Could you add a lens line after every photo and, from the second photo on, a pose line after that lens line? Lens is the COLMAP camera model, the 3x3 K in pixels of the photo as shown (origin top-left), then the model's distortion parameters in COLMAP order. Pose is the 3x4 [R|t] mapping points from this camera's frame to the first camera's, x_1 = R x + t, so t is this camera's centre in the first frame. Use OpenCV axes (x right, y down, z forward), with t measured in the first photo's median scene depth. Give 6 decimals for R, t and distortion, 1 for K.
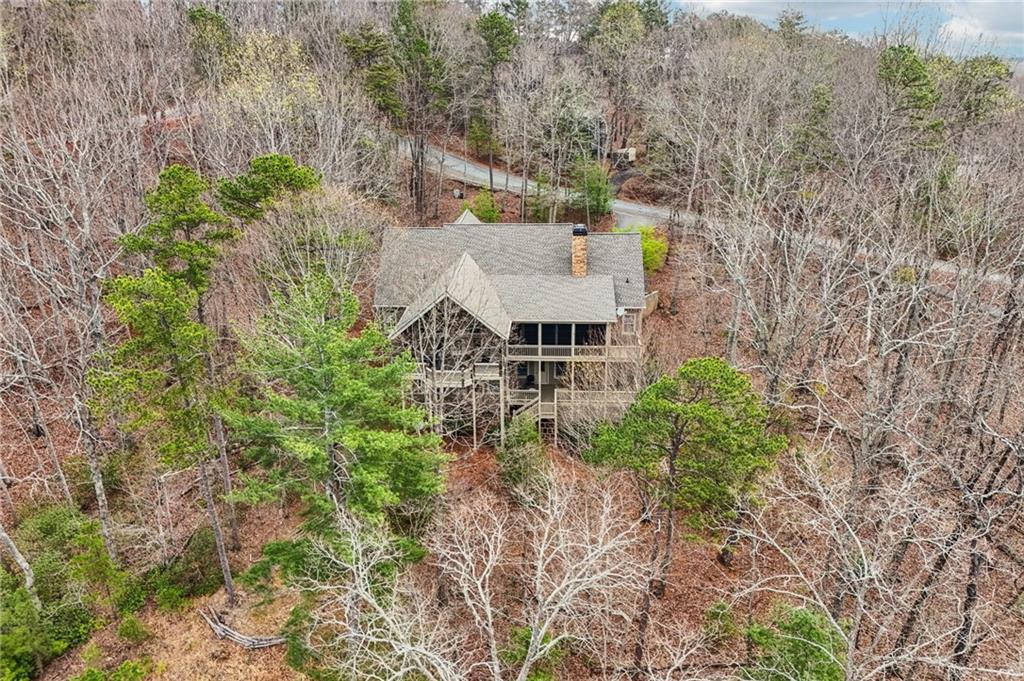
lens RADIAL K [[714.0, 0, 512.0], [0, 714.0, 340.5], [0, 0, 1]] dist [0.000092, 0.000005]
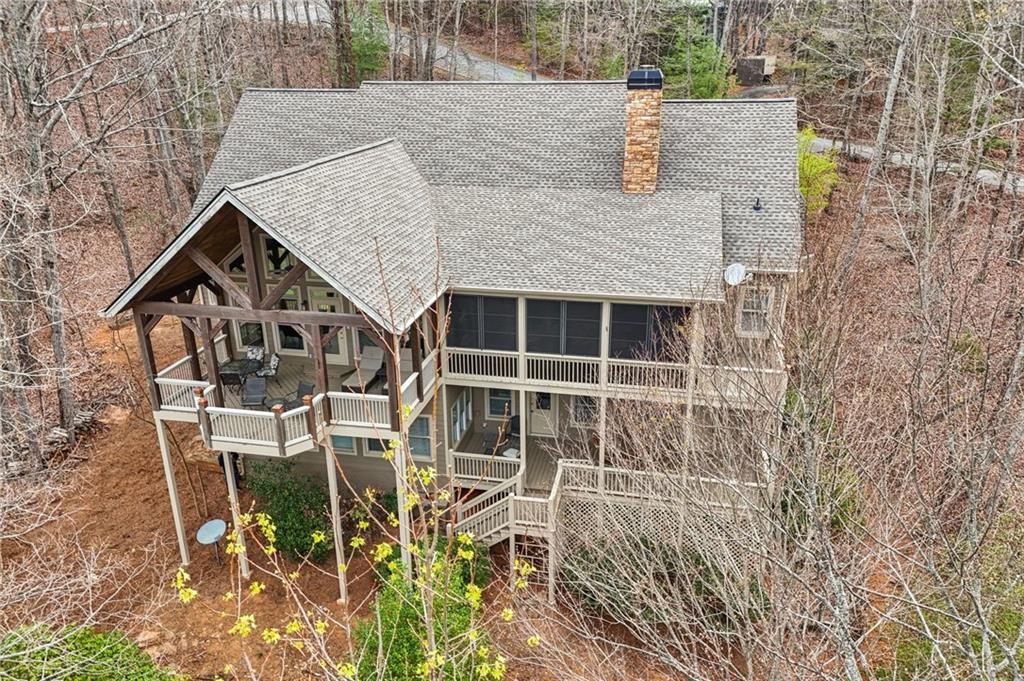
lens RADIAL K [[714.5, 0, 512.0], [0, 714.5, 340.5], [0, 0, 1]] dist [-0.000891, -0.000467]
pose [[0.986646, 0.056136, -0.152902, 0.094255], [-0.053492, 0.998340, 0.021357, -0.008174], [0.153847, -0.012893, 0.988011, 0.600475]]
